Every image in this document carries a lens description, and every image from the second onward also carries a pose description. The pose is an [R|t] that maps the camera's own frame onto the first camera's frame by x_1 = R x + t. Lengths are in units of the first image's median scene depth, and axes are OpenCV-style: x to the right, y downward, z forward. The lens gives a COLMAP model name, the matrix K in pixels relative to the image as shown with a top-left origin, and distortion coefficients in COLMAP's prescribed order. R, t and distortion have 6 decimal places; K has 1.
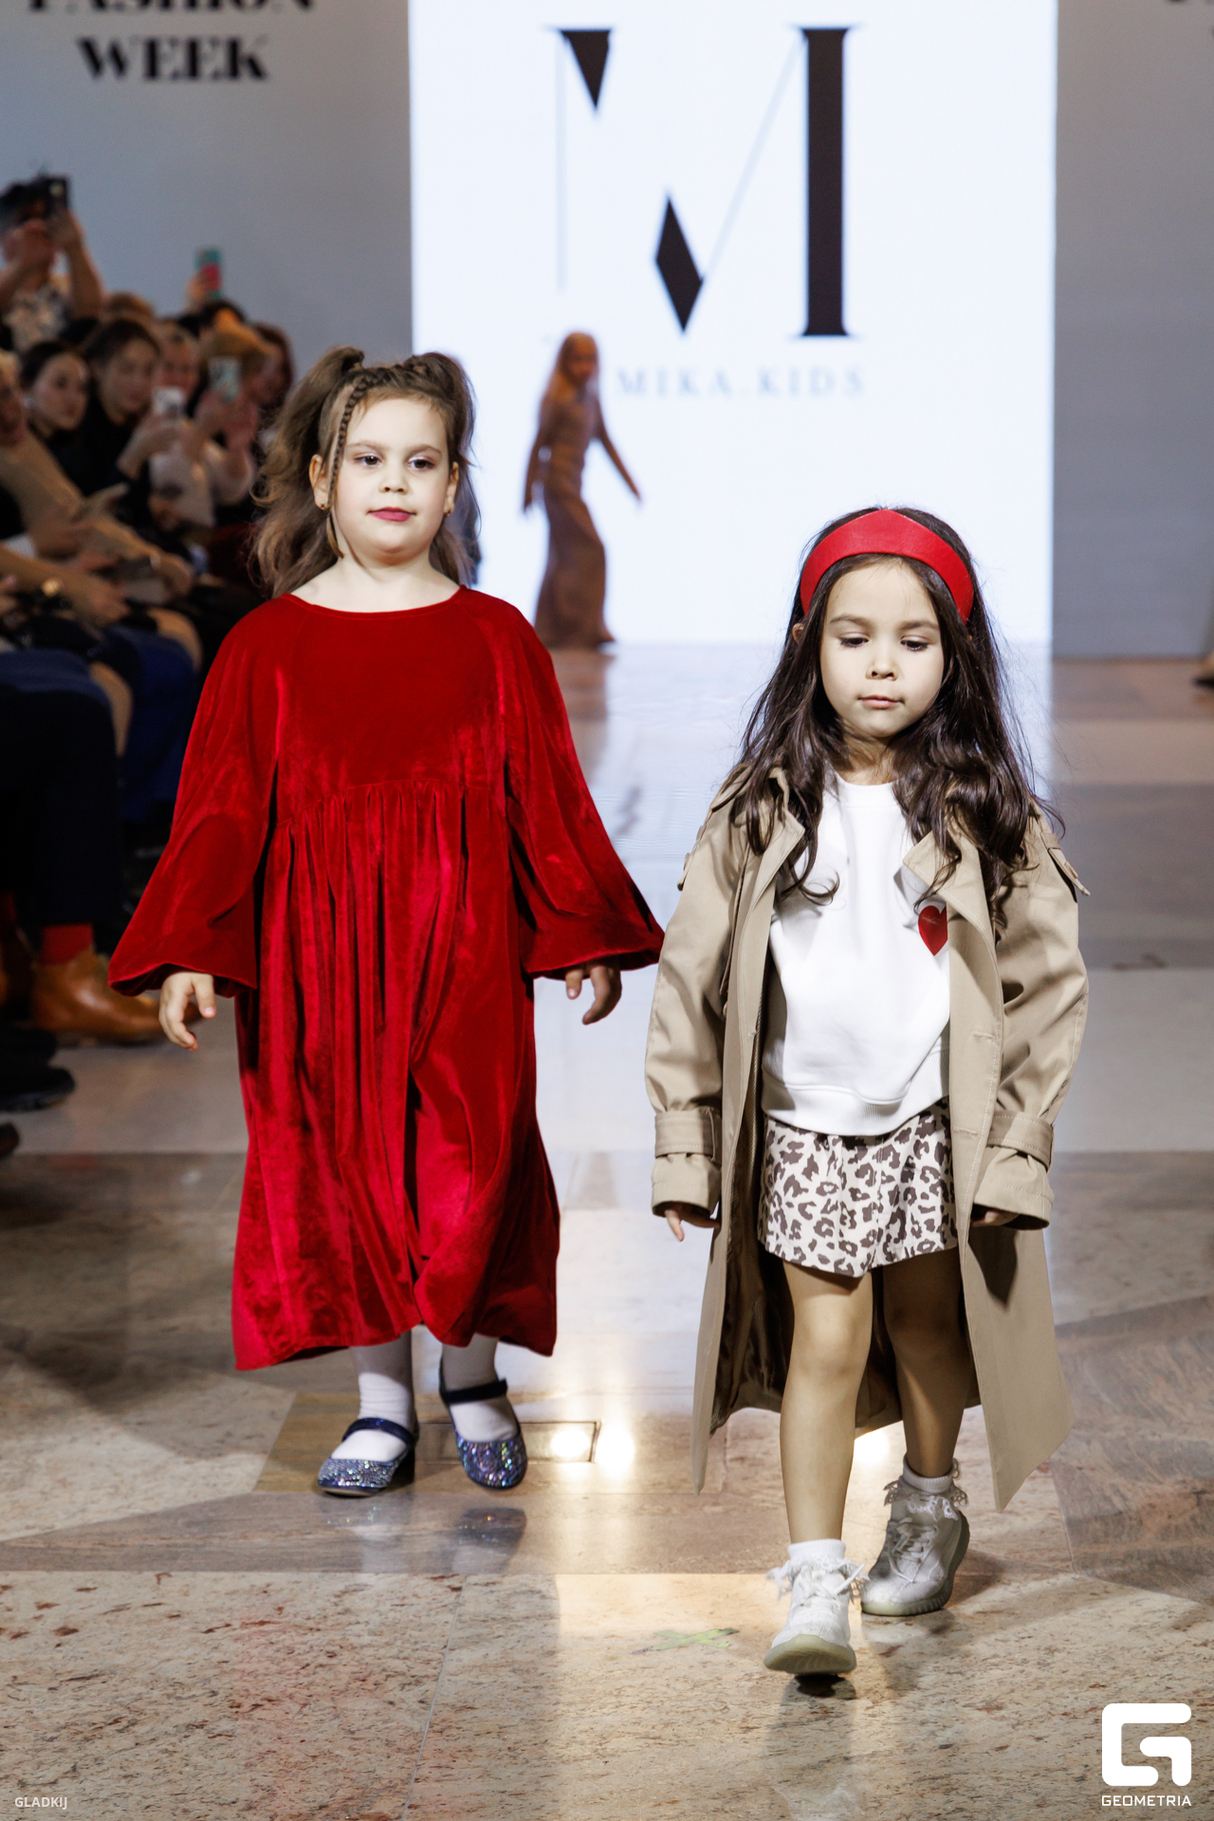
lens RADIAL K [[5446.8, 0, 597.9], [0, 5446.8, 1113.2], [0, 0, 1]] dist [0.144638, -0.297569]
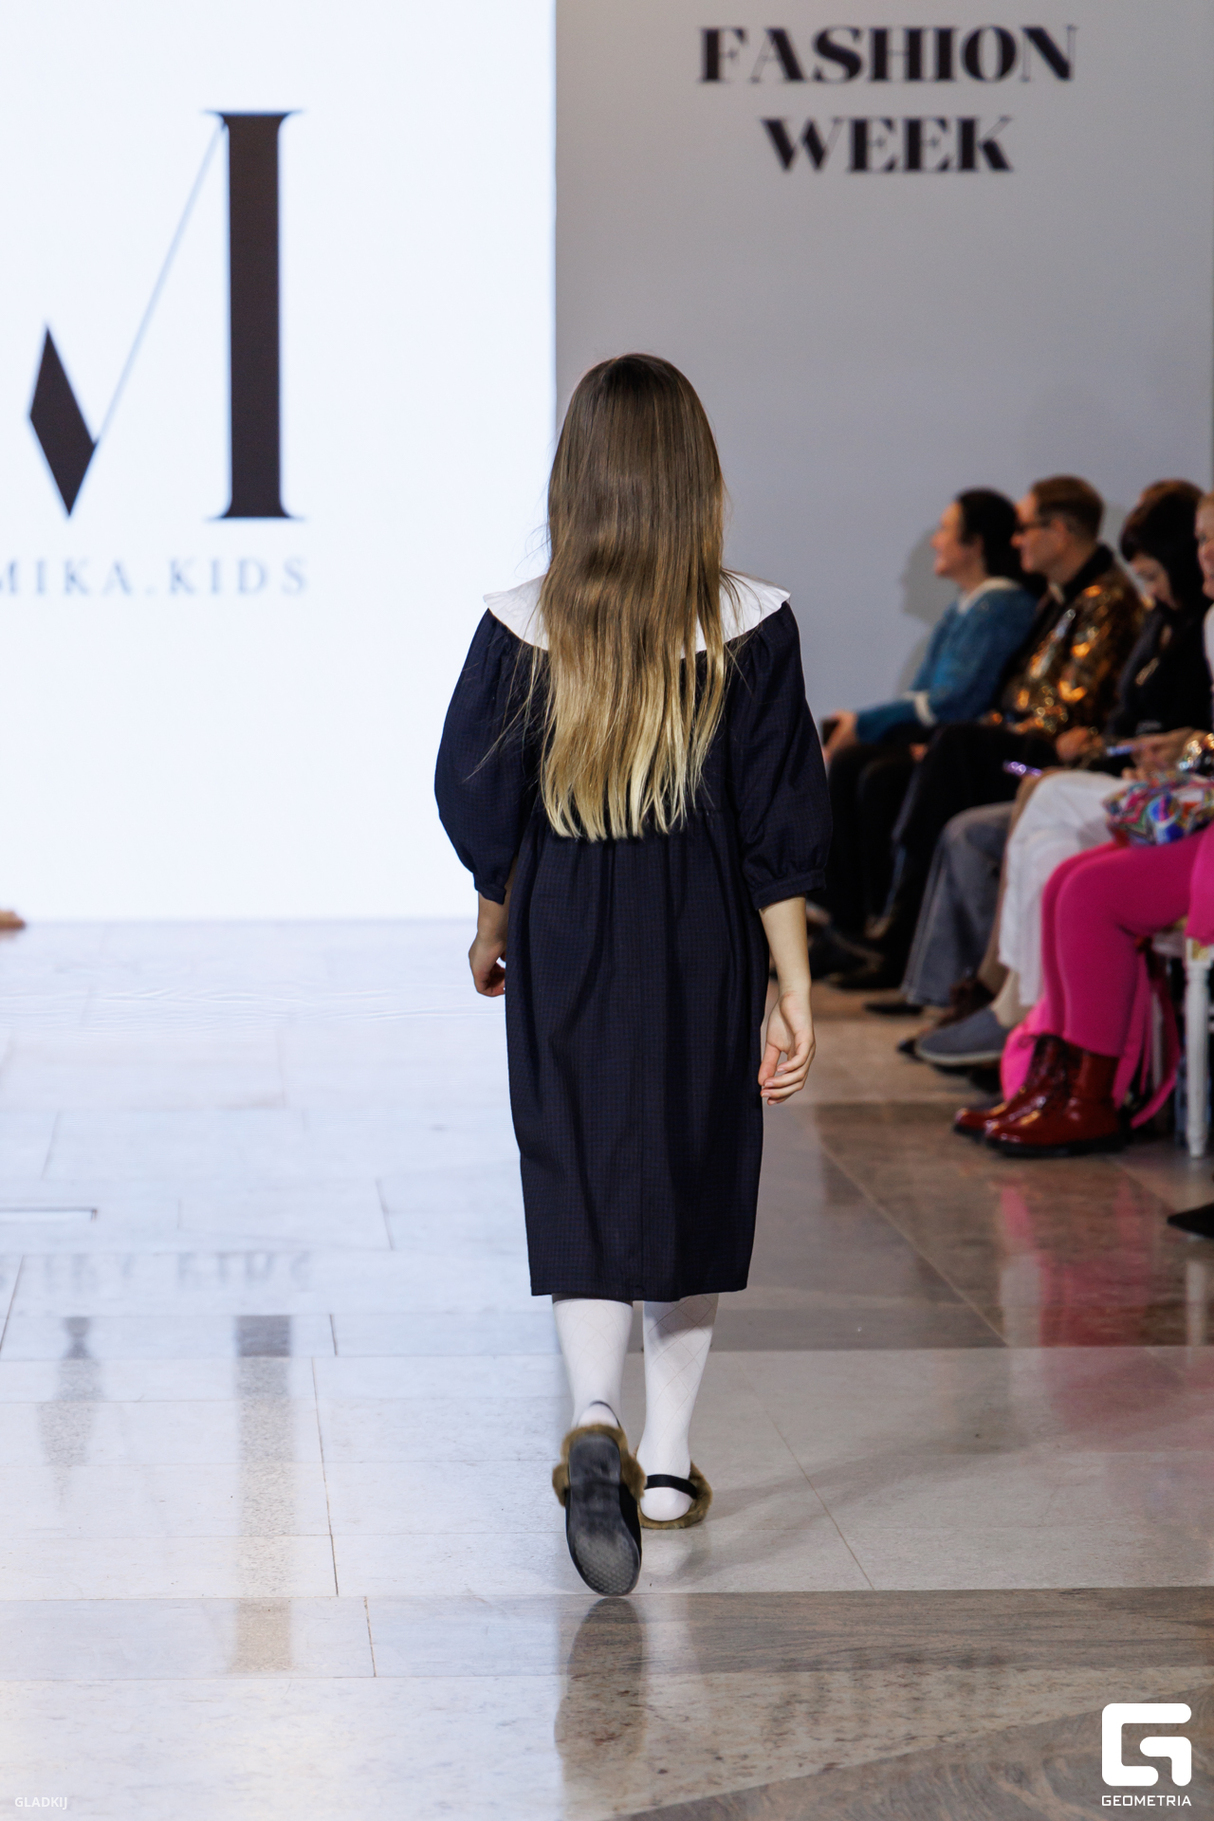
lens RADIAL K [[5844.2, 0, 492.5], [0, 5844.2, 1103.1], [0, 0, 1]] dist [0.176734, 0.413030]
pose [[0.996410, -0.002891, 0.084606, 0.004702], [0.009890, 0.996549, -0.082416, 0.005395], [-0.084076, 0.082956, 0.993000, 0.176074]]
